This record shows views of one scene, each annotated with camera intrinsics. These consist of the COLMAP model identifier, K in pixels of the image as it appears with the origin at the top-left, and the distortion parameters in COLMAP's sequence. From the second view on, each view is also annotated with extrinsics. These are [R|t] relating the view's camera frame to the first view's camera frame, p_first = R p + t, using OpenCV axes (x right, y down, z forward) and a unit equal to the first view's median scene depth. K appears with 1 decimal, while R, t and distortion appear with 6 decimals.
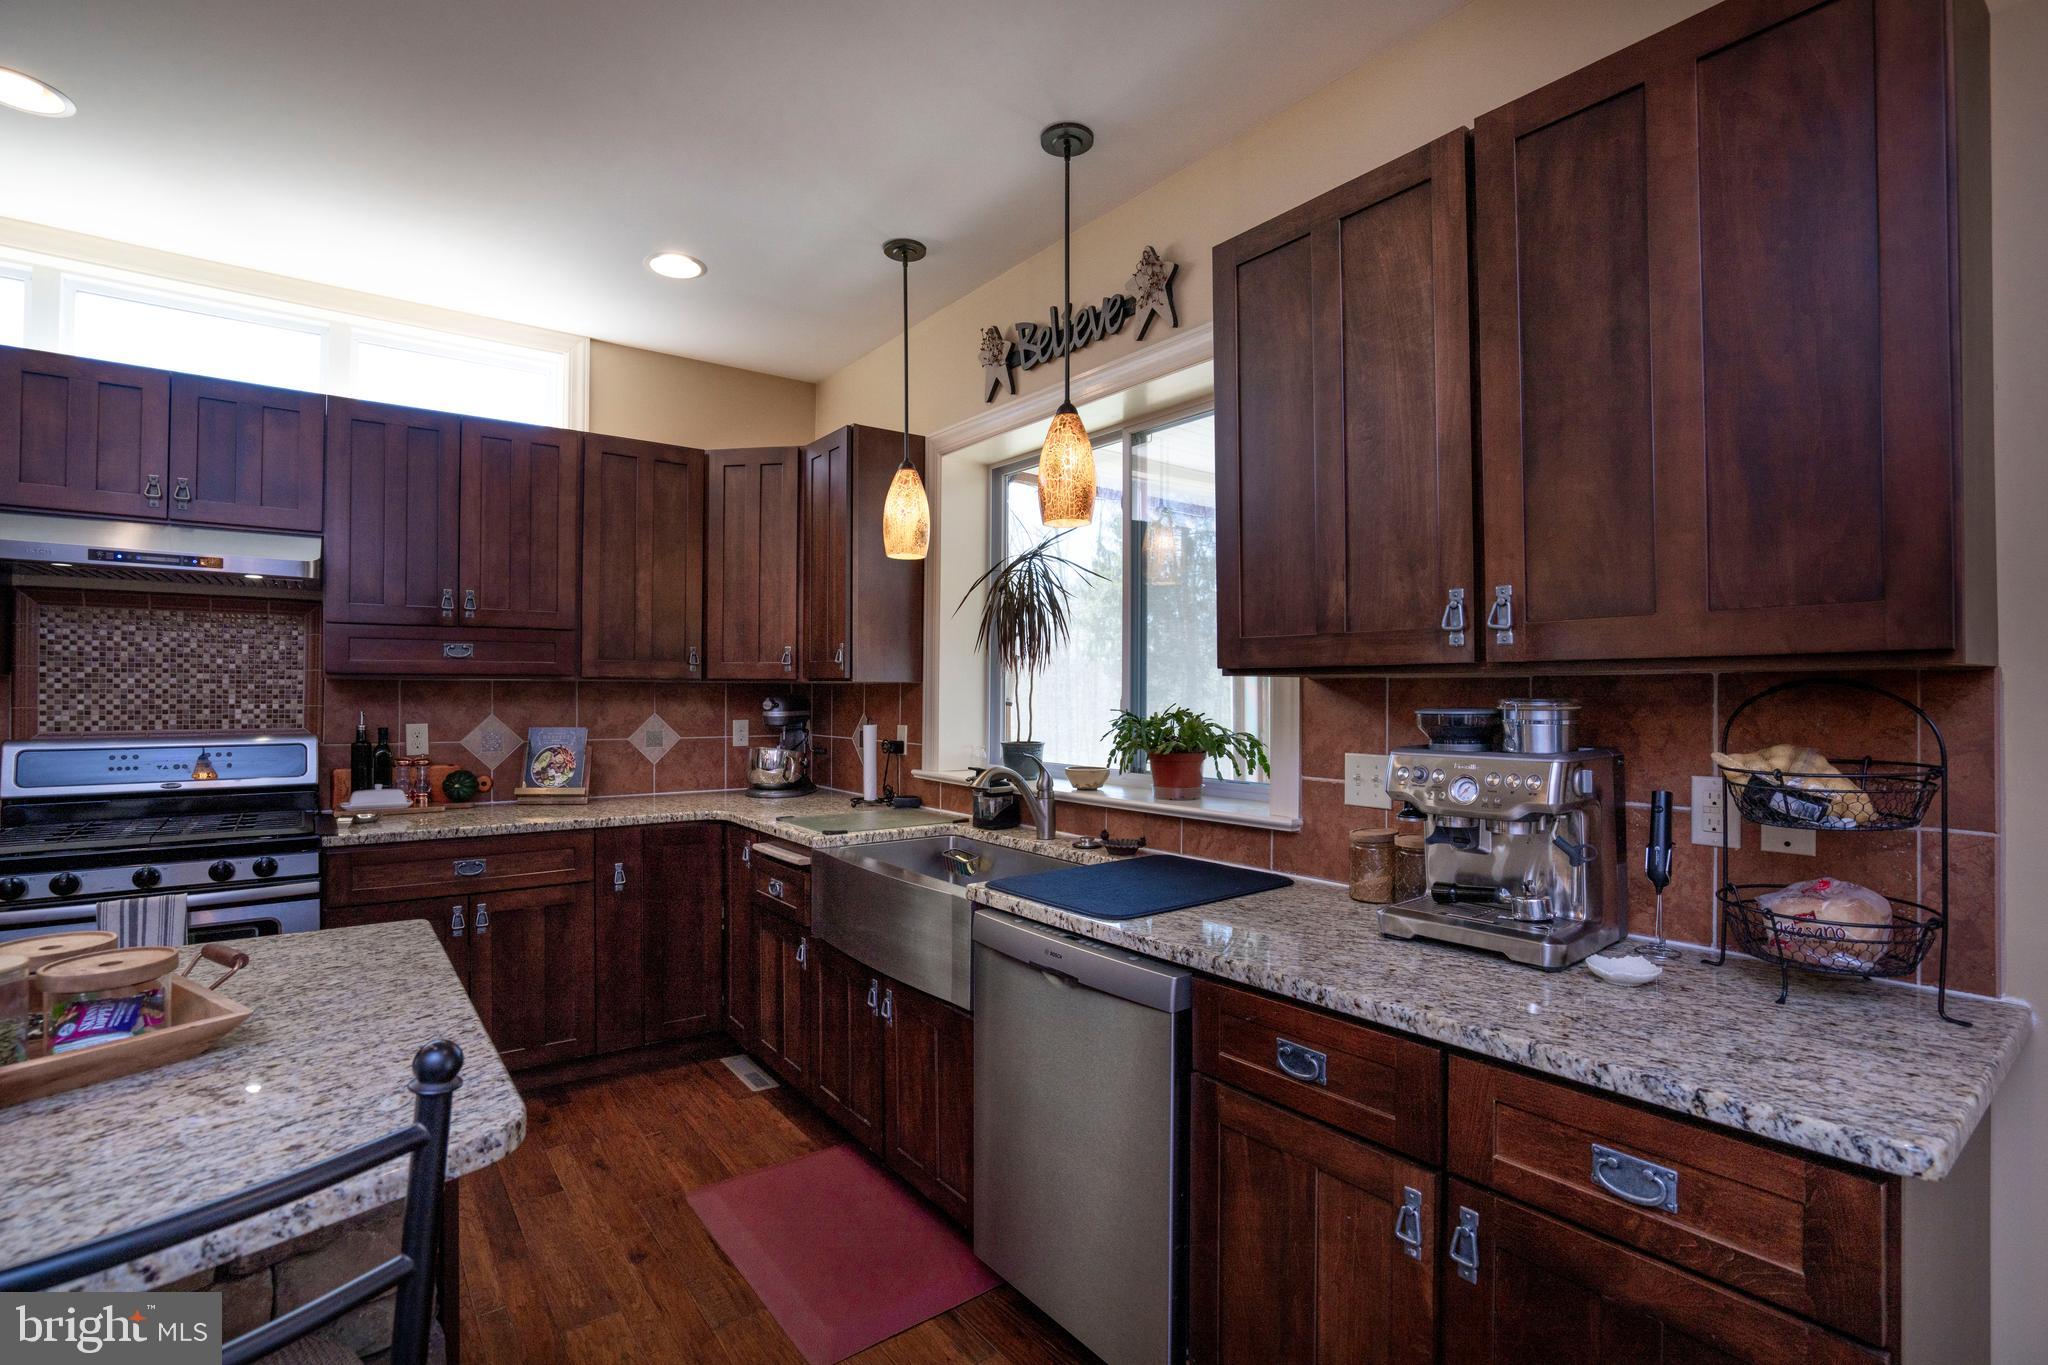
lens RADIAL K [[944.0, 0, 1019.8], [0, 944.0, 686.8], [0, 0, 1]] dist [-0.054357, 0.018597]
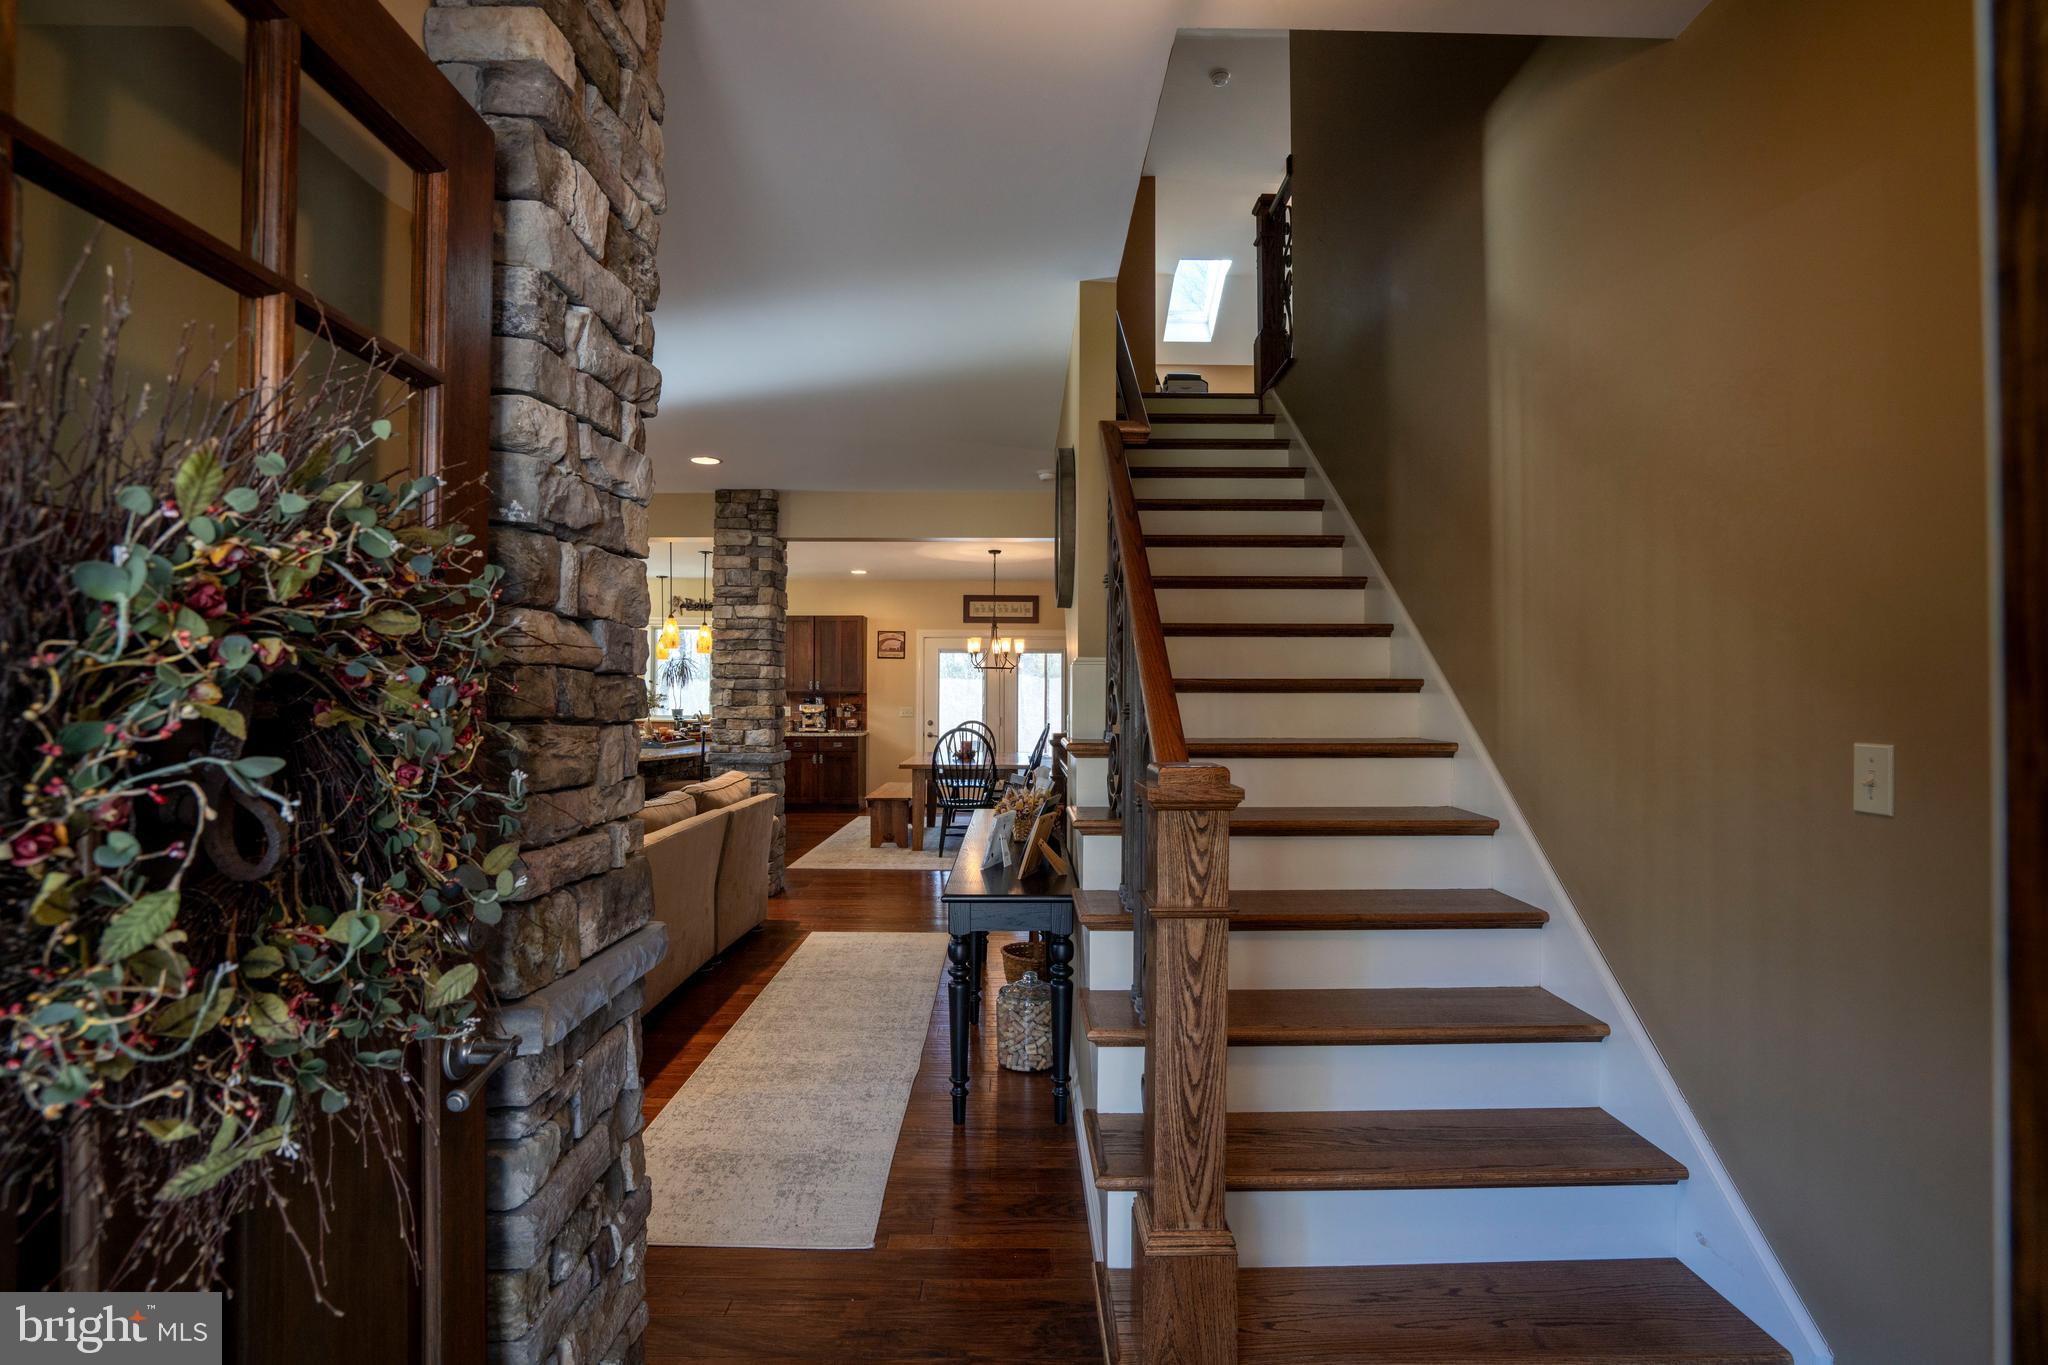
lens RADIAL K [[944.0, 0, 1025.8], [0, 944.0, 693.2], [0, 0, 1]] dist [-0.054357, 0.018597]
pose [[0.590731, 0.003174, 0.806862, -2.401702], [-0.007453, 0.999971, 0.001523, -0.019883], [-0.806834, -0.006913, 0.590738, -2.515928]]
